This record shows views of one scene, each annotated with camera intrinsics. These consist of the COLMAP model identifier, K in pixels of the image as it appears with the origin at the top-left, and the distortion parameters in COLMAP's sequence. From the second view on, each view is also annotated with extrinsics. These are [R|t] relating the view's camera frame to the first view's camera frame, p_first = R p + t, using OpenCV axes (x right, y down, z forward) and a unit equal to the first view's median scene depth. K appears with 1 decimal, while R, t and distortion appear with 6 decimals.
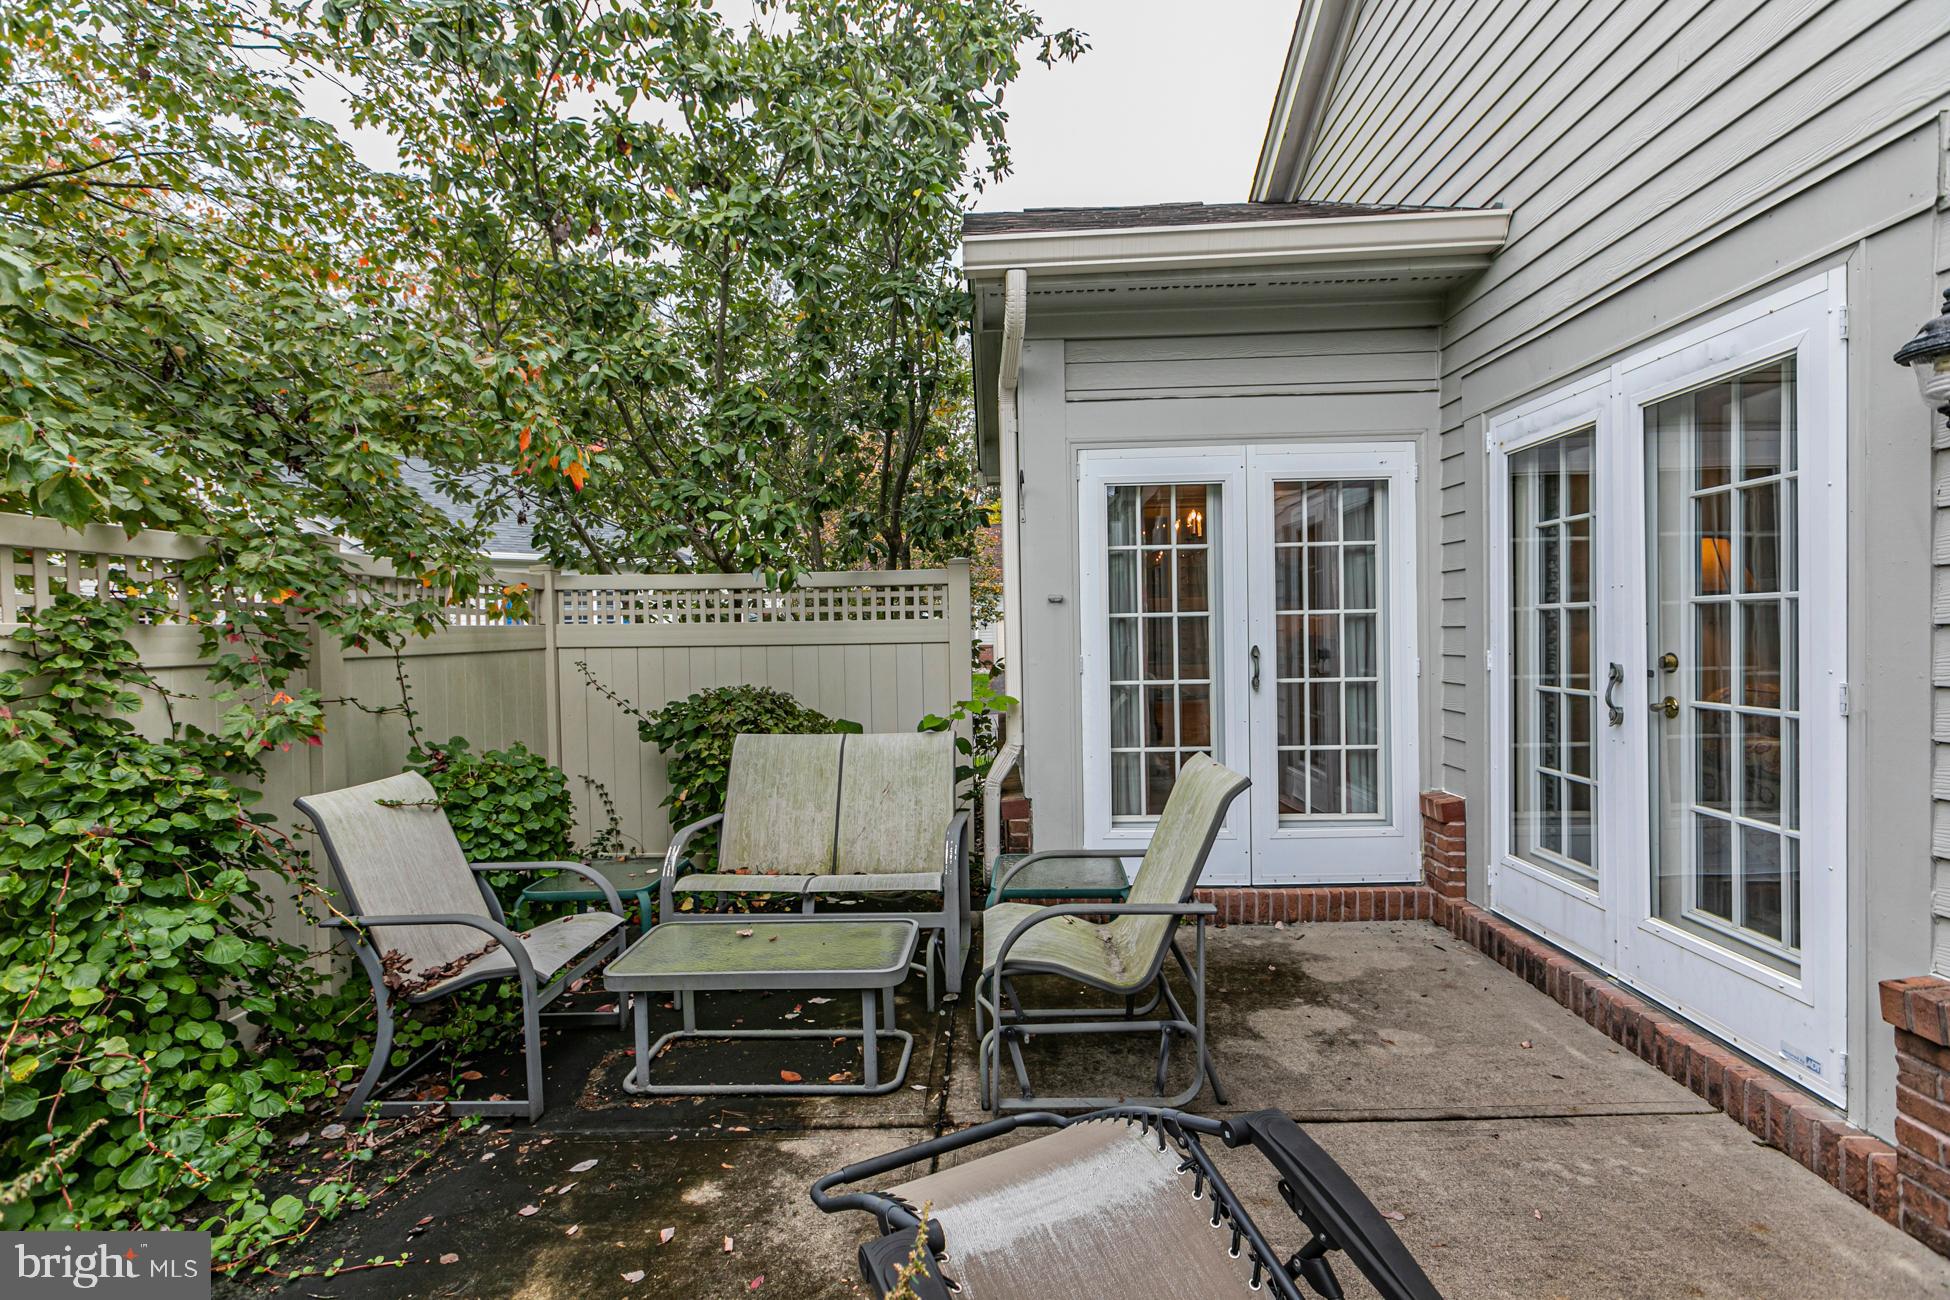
lens RADIAL K [[850.3, 0, 991.7], [0, 850.3, 647.3], [0, 0, 1]] dist [-0.002592, 0.000109]
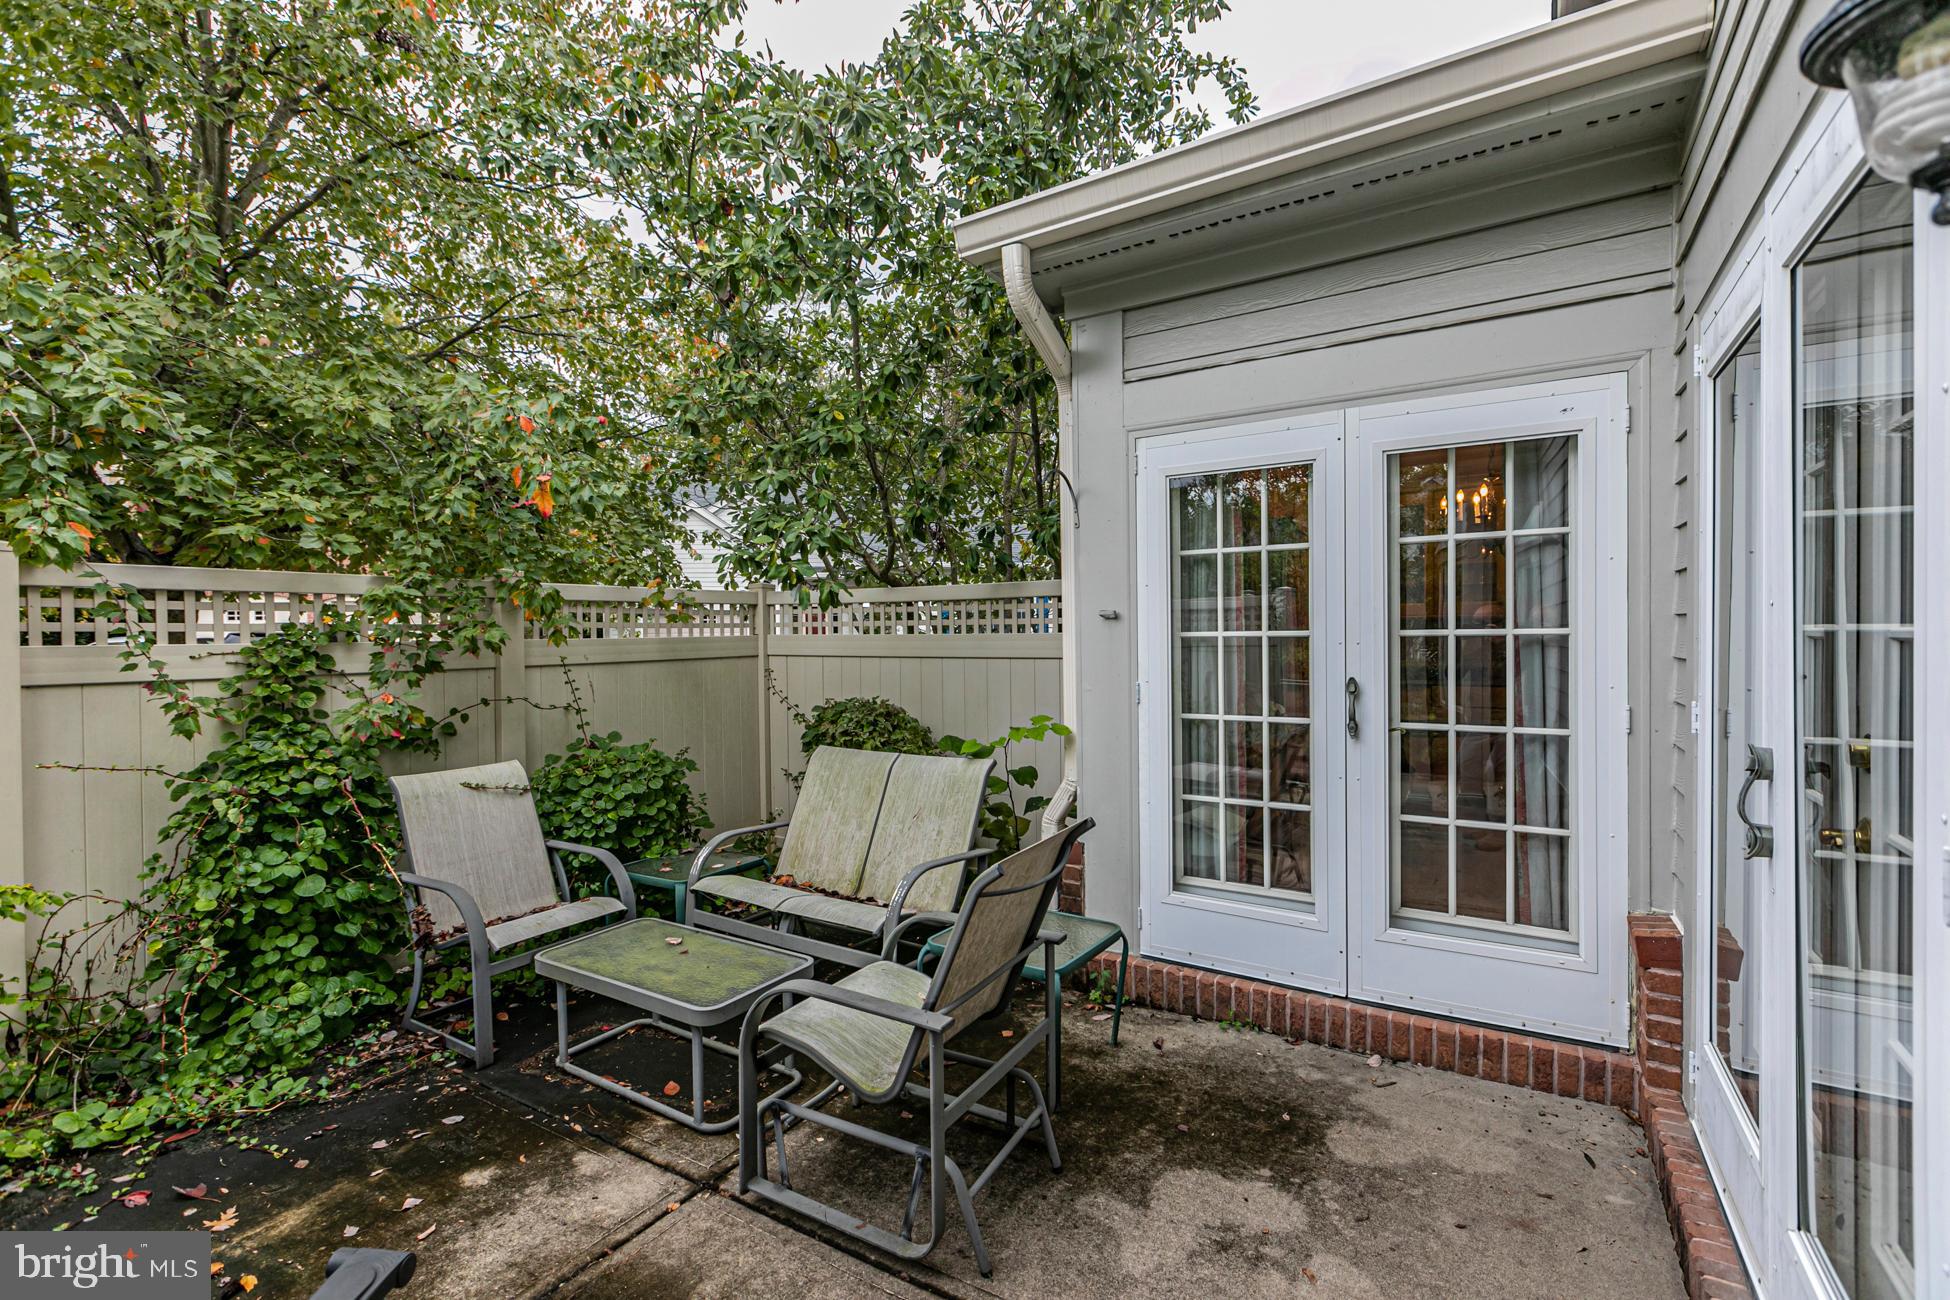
lens RADIAL K [[850.3, 0, 986.6], [0, 850.3, 646.5], [0, 0, 1]] dist [-0.002592, 0.000109]
pose [[0.870291, 0.014745, -0.492317, 0.396069], [-0.014209, 0.999887, 0.004830, -0.027827], [0.492333, 0.002792, 0.870402, 0.194115]]
